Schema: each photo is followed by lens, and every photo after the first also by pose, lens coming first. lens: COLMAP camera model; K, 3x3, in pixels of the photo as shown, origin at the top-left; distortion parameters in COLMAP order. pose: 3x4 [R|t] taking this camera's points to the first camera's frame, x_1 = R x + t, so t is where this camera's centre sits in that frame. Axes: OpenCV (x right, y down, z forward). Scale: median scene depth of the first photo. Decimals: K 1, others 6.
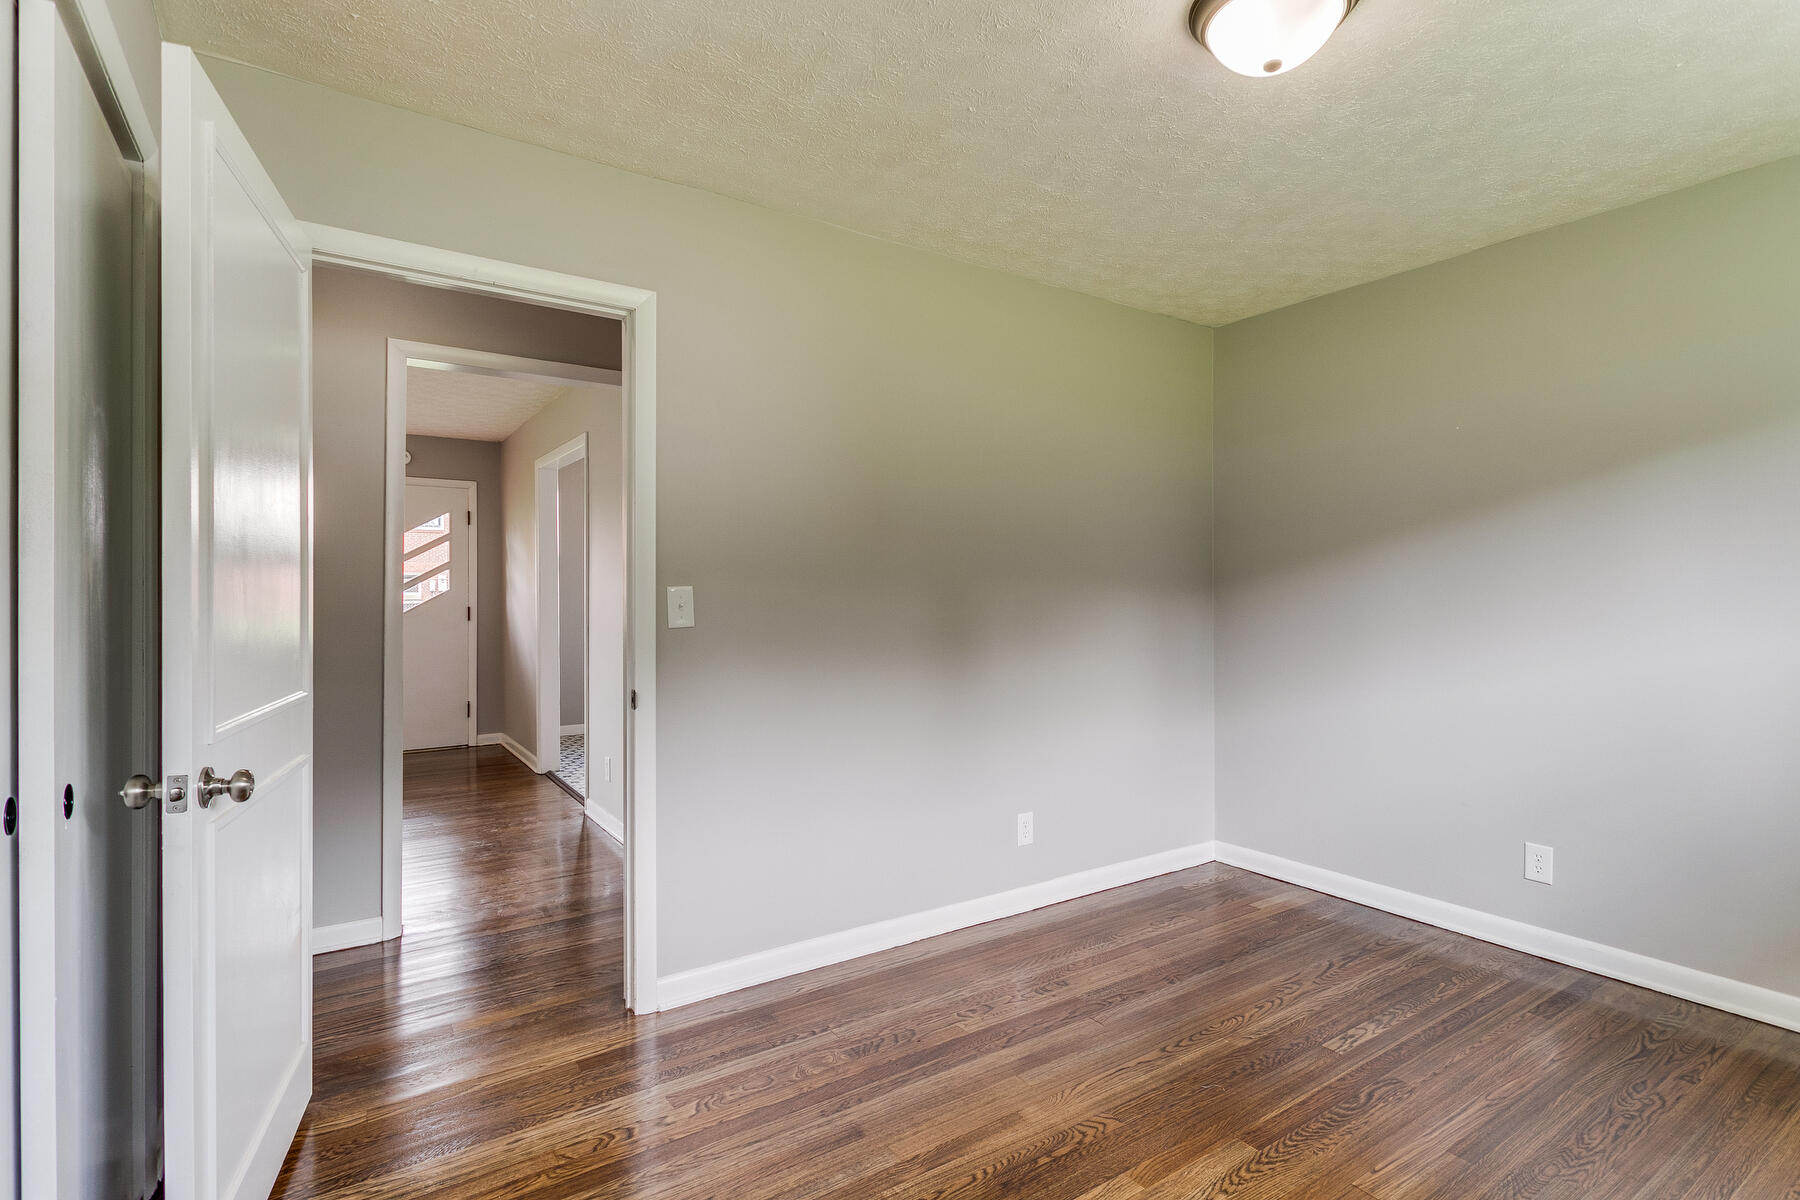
lens RADIAL K [[864.5, 0, 903.1], [0, 864.5, 602.3], [0, 0, 1]] dist [0.000834, 0.000169]
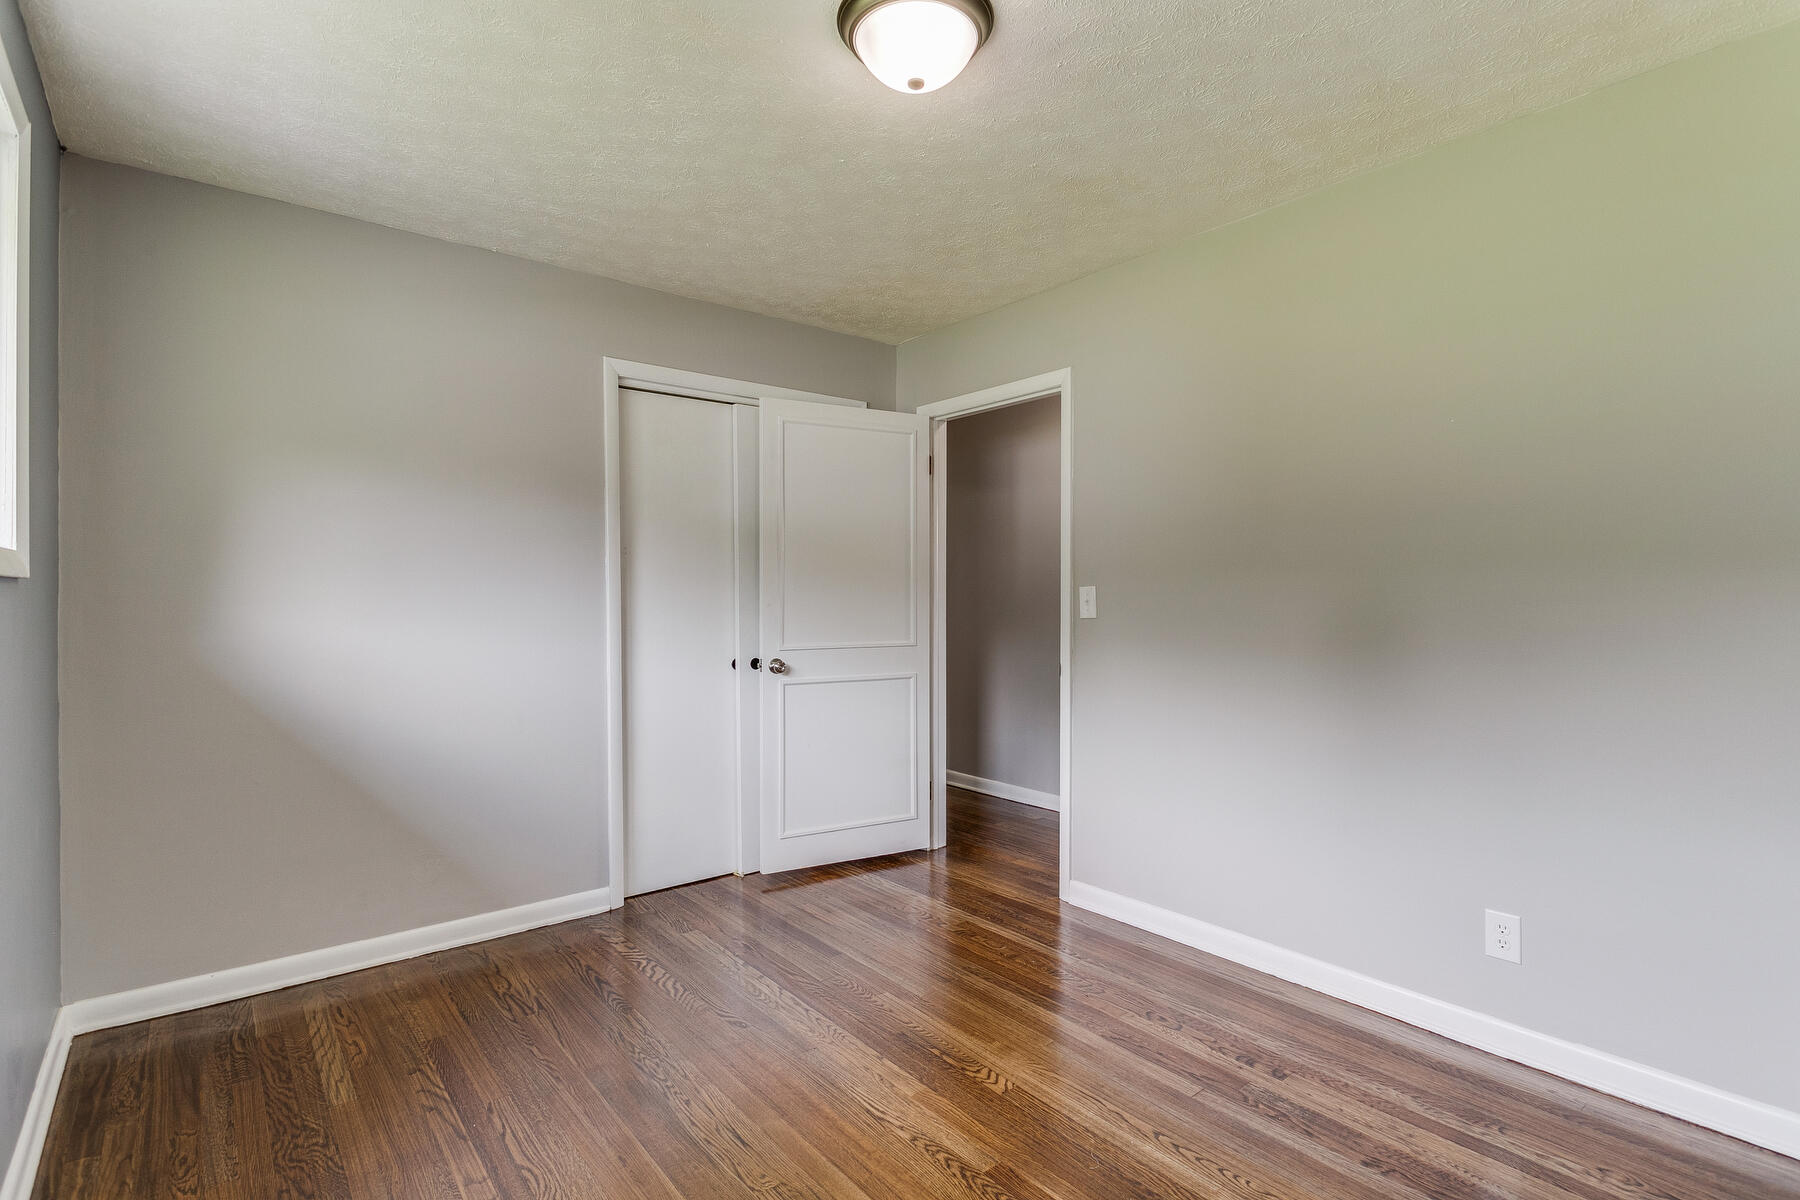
lens RADIAL K [[864.5, 0, 903.1], [0, 864.5, 602.3], [0, 0, 1]] dist [0.000834, 0.000169]
pose [[0.093860, 0.016928, -0.995442, 0.992264], [0.003474, 0.999844, 0.017330, -0.017818], [0.995579, -0.005085, 0.093786, 0.600190]]
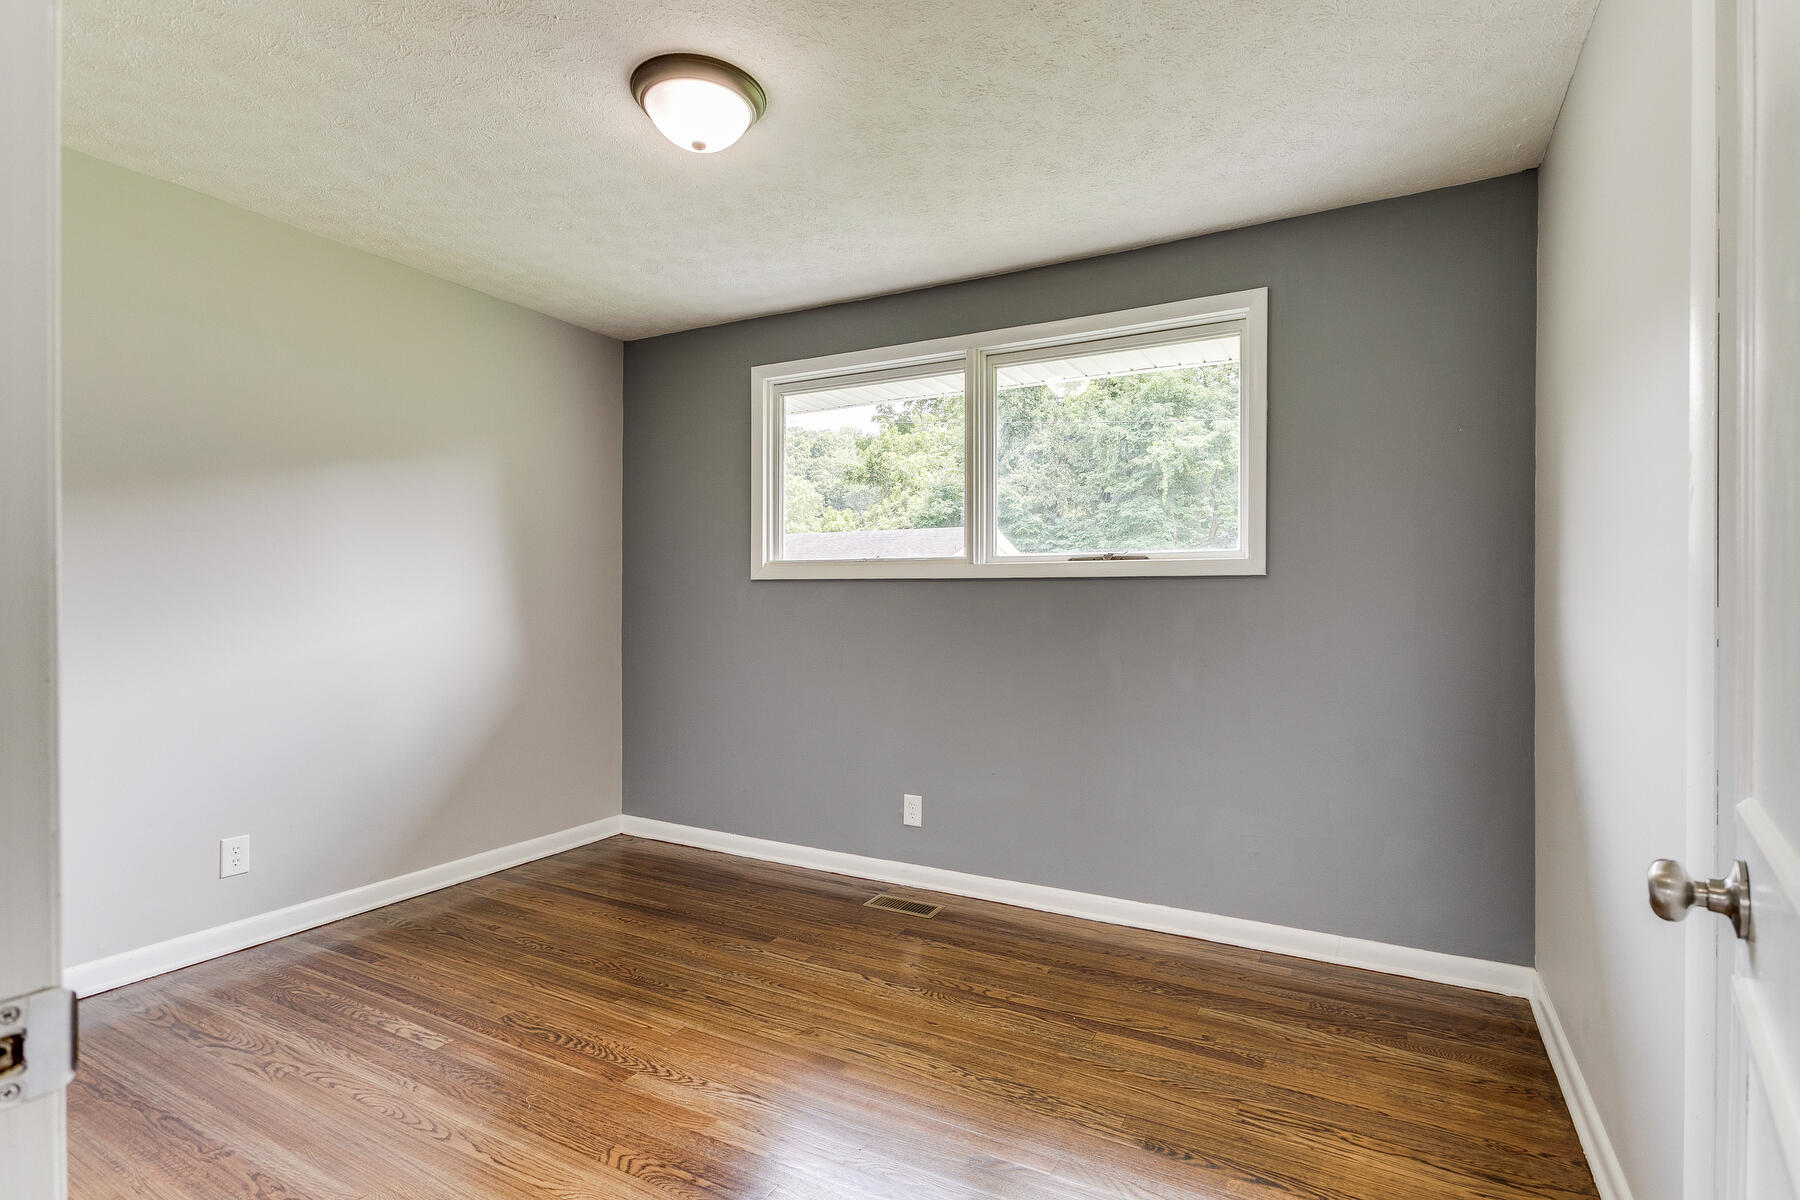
lens RADIAL K [[864.5, 0, 903.1], [0, 864.5, 602.3], [0, 0, 1]] dist [0.000834, 0.000169]
pose [[-0.466874, -0.002944, 0.884319, -0.546212], [-0.004570, 0.999989, 0.000916, 0.011425], [-0.884312, -0.003614, -0.466882, 0.891925]]
